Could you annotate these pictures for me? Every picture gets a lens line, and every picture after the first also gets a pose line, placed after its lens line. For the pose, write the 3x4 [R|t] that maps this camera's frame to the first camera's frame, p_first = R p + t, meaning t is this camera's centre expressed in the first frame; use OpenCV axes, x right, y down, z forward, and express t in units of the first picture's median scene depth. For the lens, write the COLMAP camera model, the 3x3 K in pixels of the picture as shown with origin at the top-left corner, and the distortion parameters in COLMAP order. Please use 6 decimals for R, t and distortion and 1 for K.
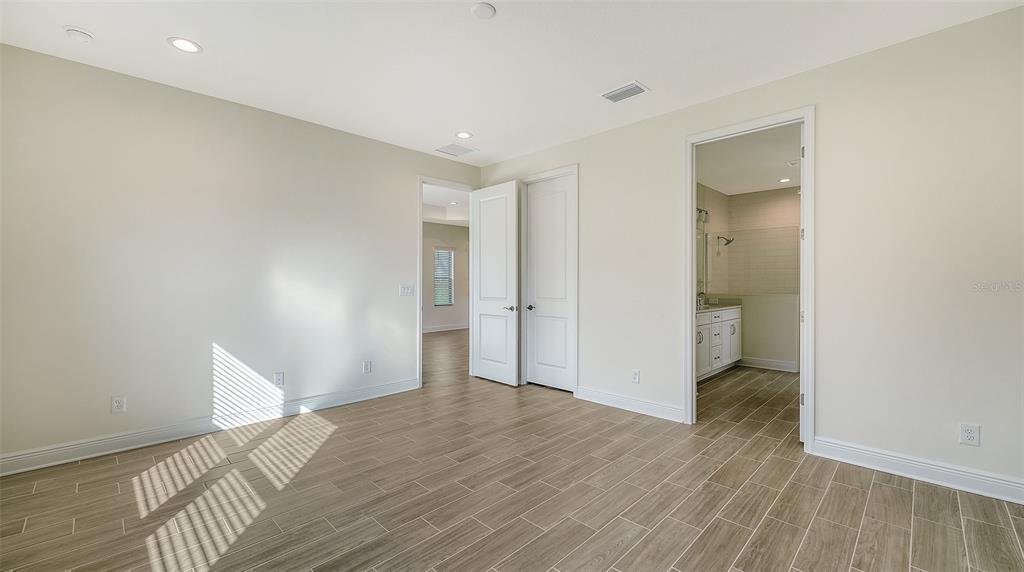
lens RADIAL K [[416.4, 0, 511.1], [0, 416.4, 283.1], [0, 0, 1]] dist [-0.000084, -0.000001]
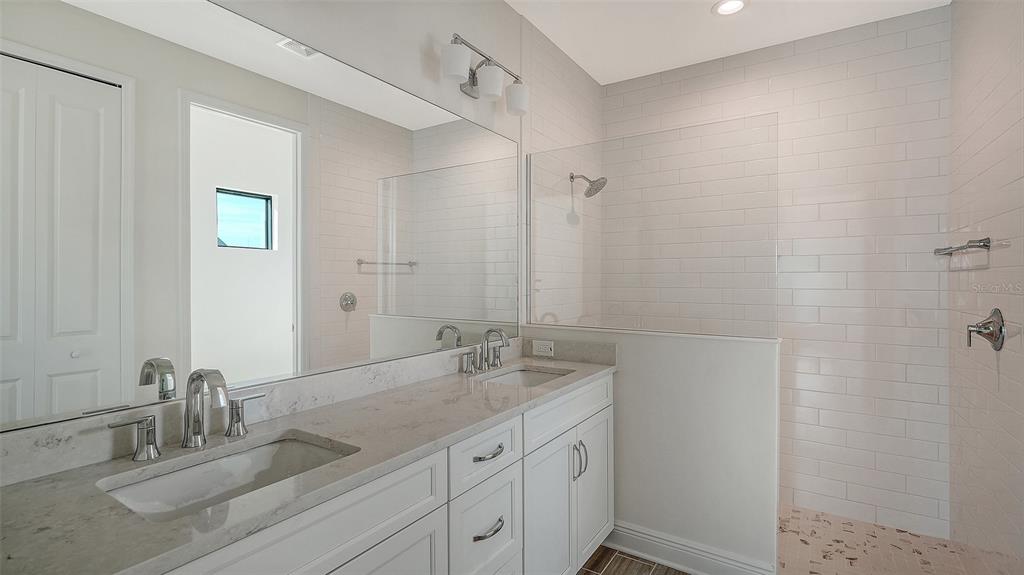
lens RADIAL K [[474.1, 0, 512.7], [0, 474.1, 284.7], [0, 0, 1]] dist [0.000015, 0.000001]
pose [[0.980200, 0.001438, 0.198003, 0.360258], [-0.001948, 0.999995, 0.002377, -0.010044], [-0.197998, -0.002716, 0.980199, 0.583576]]
